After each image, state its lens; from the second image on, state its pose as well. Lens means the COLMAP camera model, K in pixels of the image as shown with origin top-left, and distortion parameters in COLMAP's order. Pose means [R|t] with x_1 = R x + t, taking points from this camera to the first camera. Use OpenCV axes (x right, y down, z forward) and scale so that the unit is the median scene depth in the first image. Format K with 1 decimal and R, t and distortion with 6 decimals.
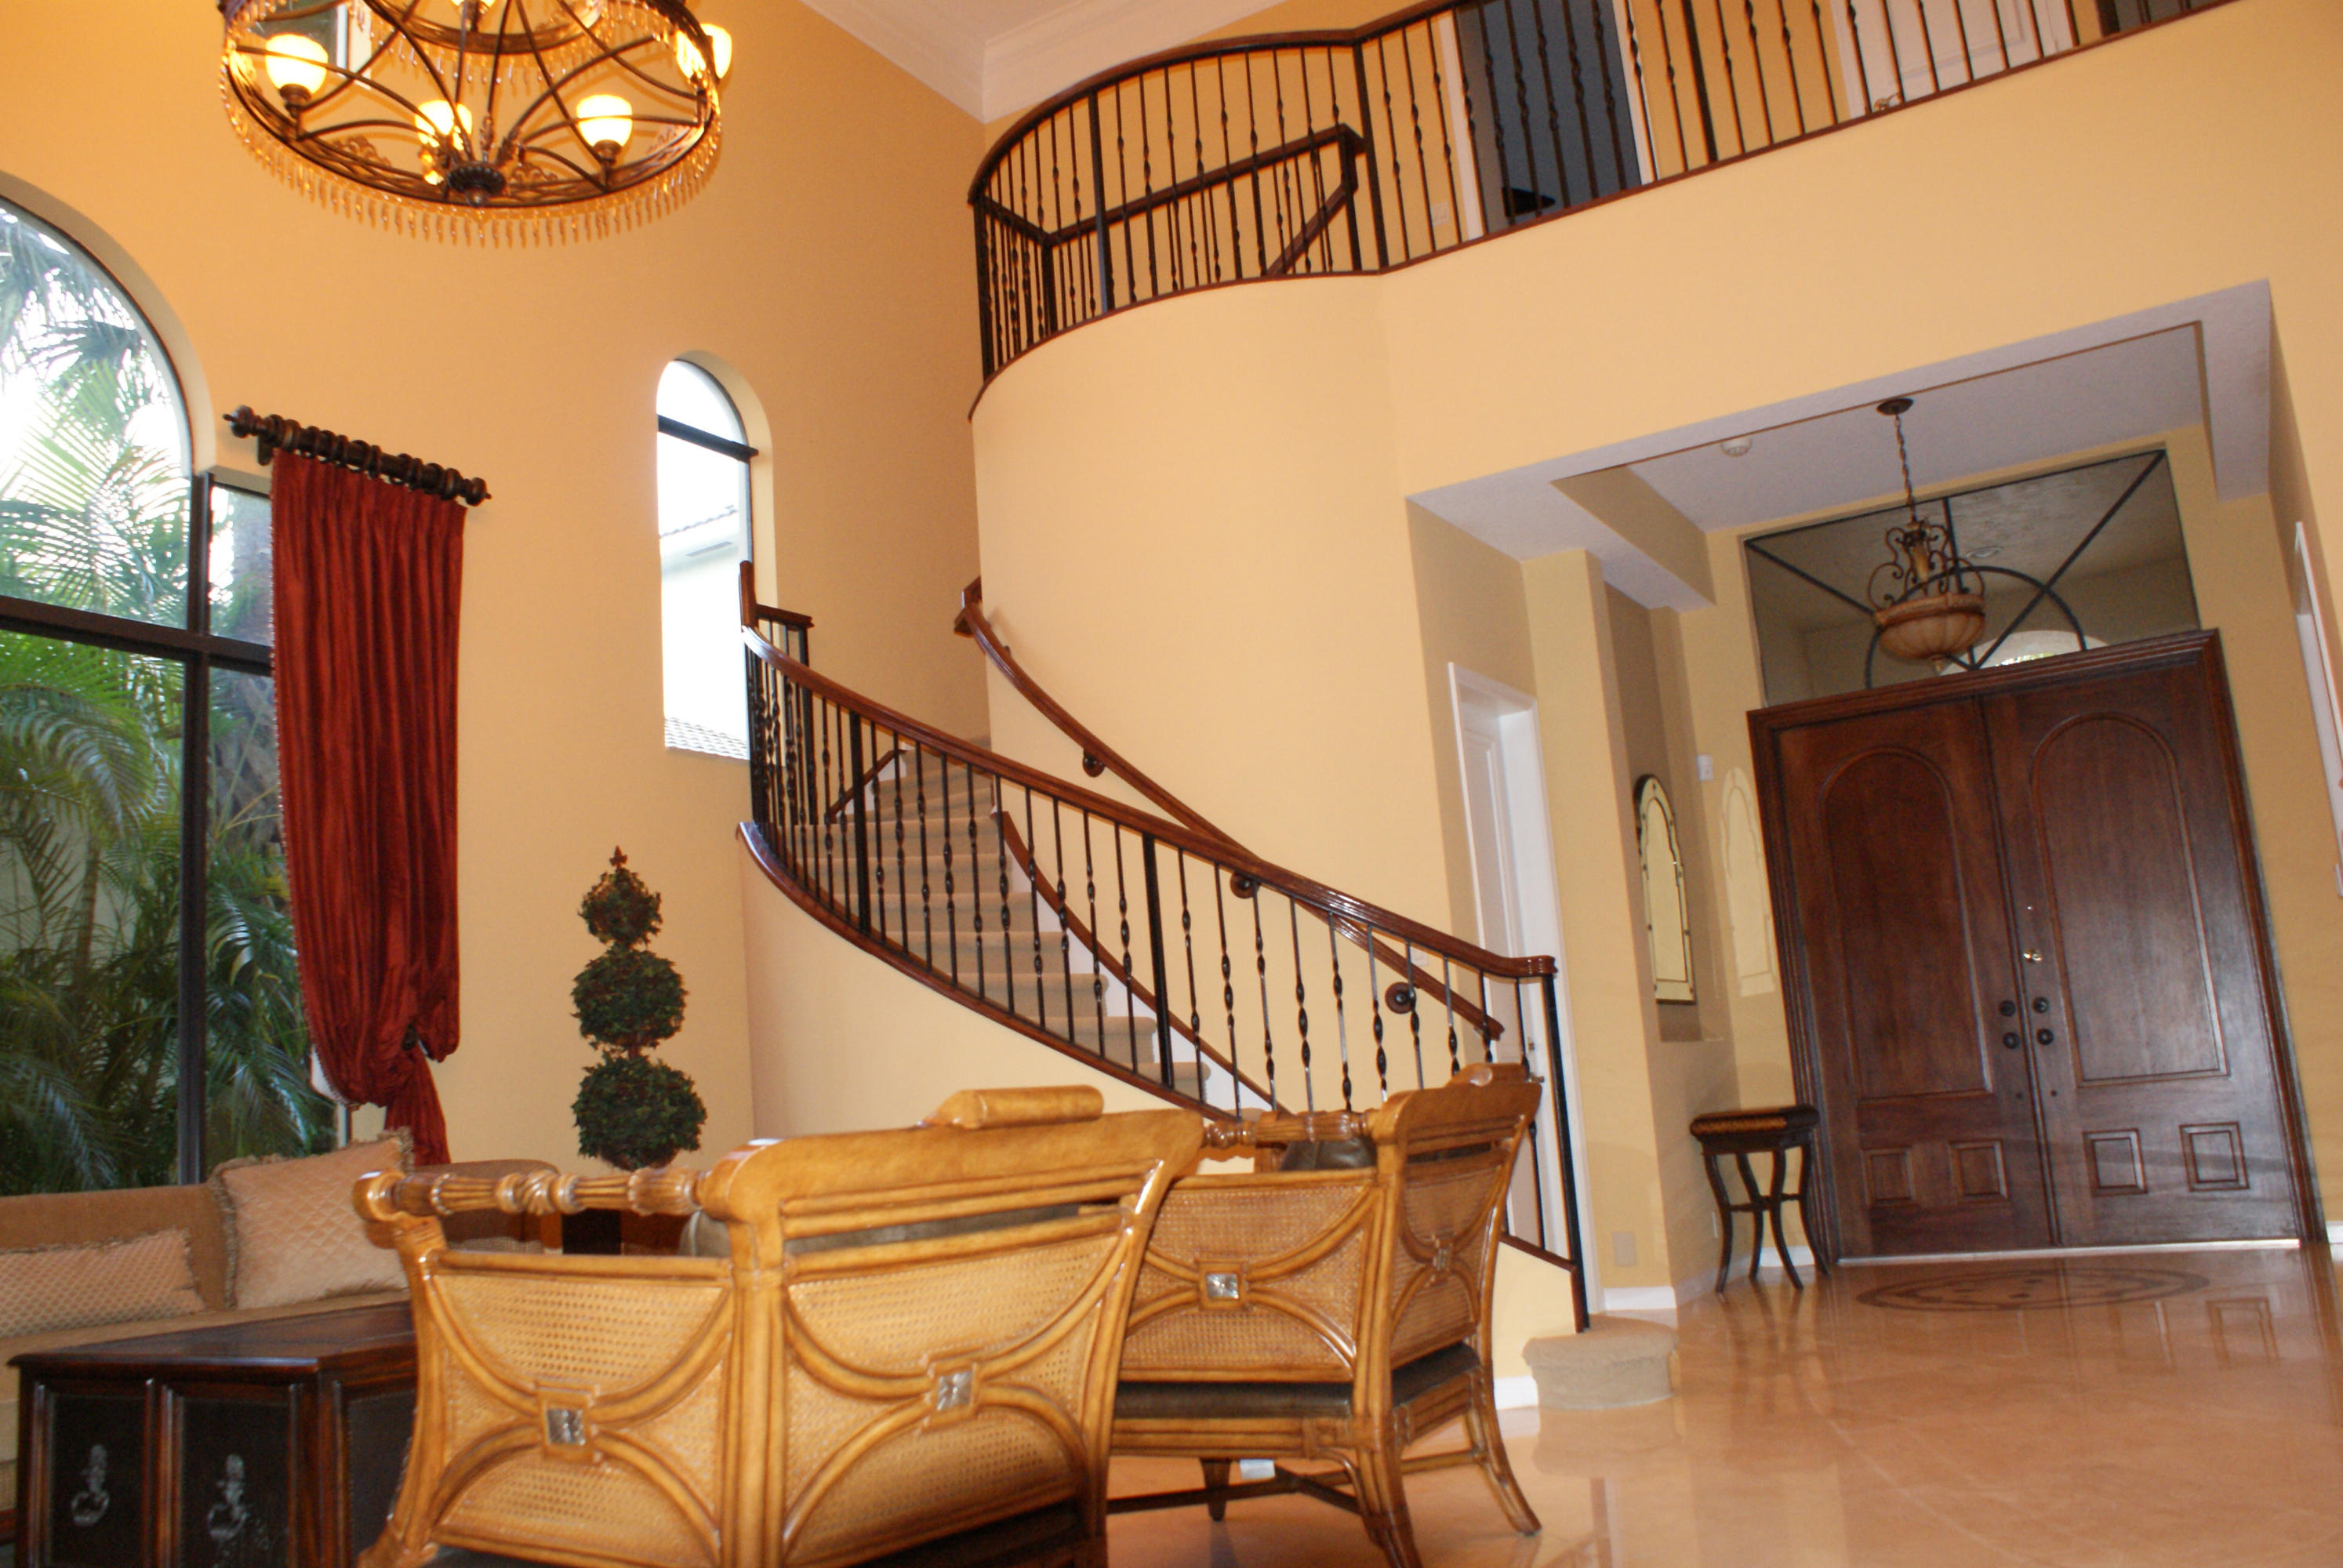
lens RADIAL K [[1878.0, 0, 1132.1], [0, 1878.0, 793.9], [0, 0, 1]] dist [-0.156524, 0.137888]
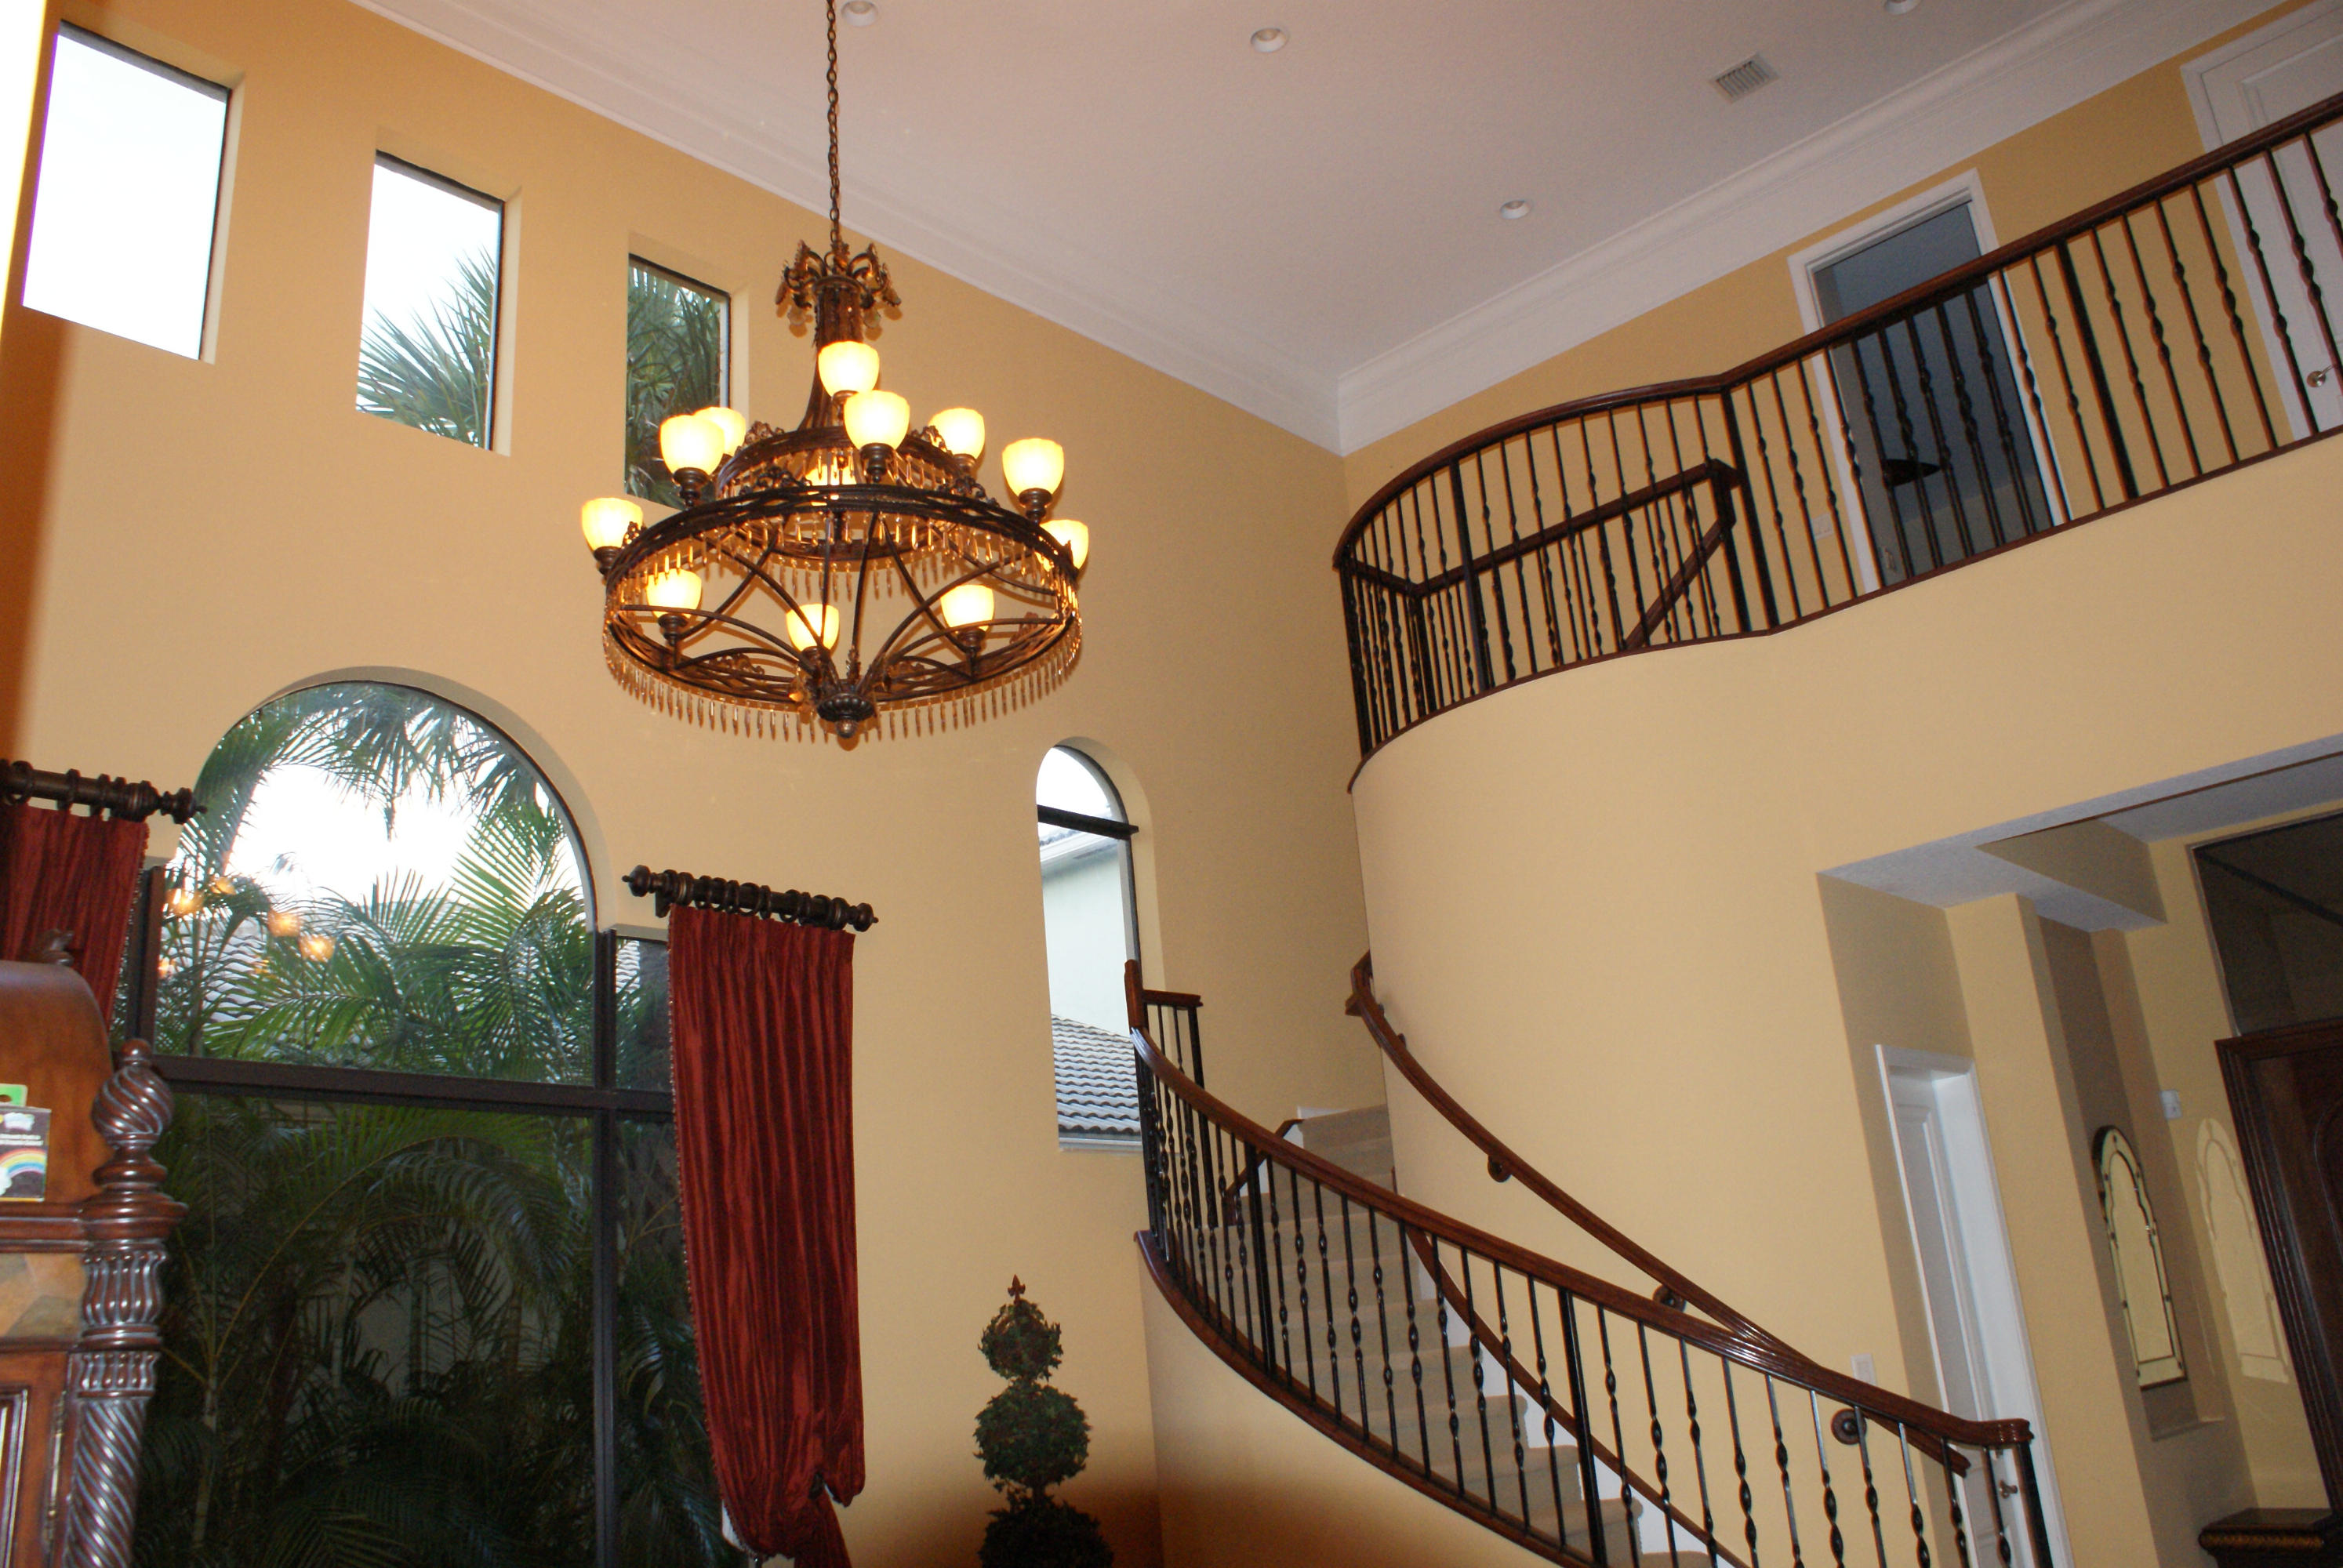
lens RADIAL K [[1862.7, 0, 1127.7], [0, 1862.7, 790.9], [0, 0, 1]] dist [-0.161467, 0.143112]
pose [[0.977024, -0.064527, -0.203125, -0.002770], [0.040689, 0.992010, -0.119417, -0.106498], [0.209208, 0.108409, 0.971843, 0.030814]]
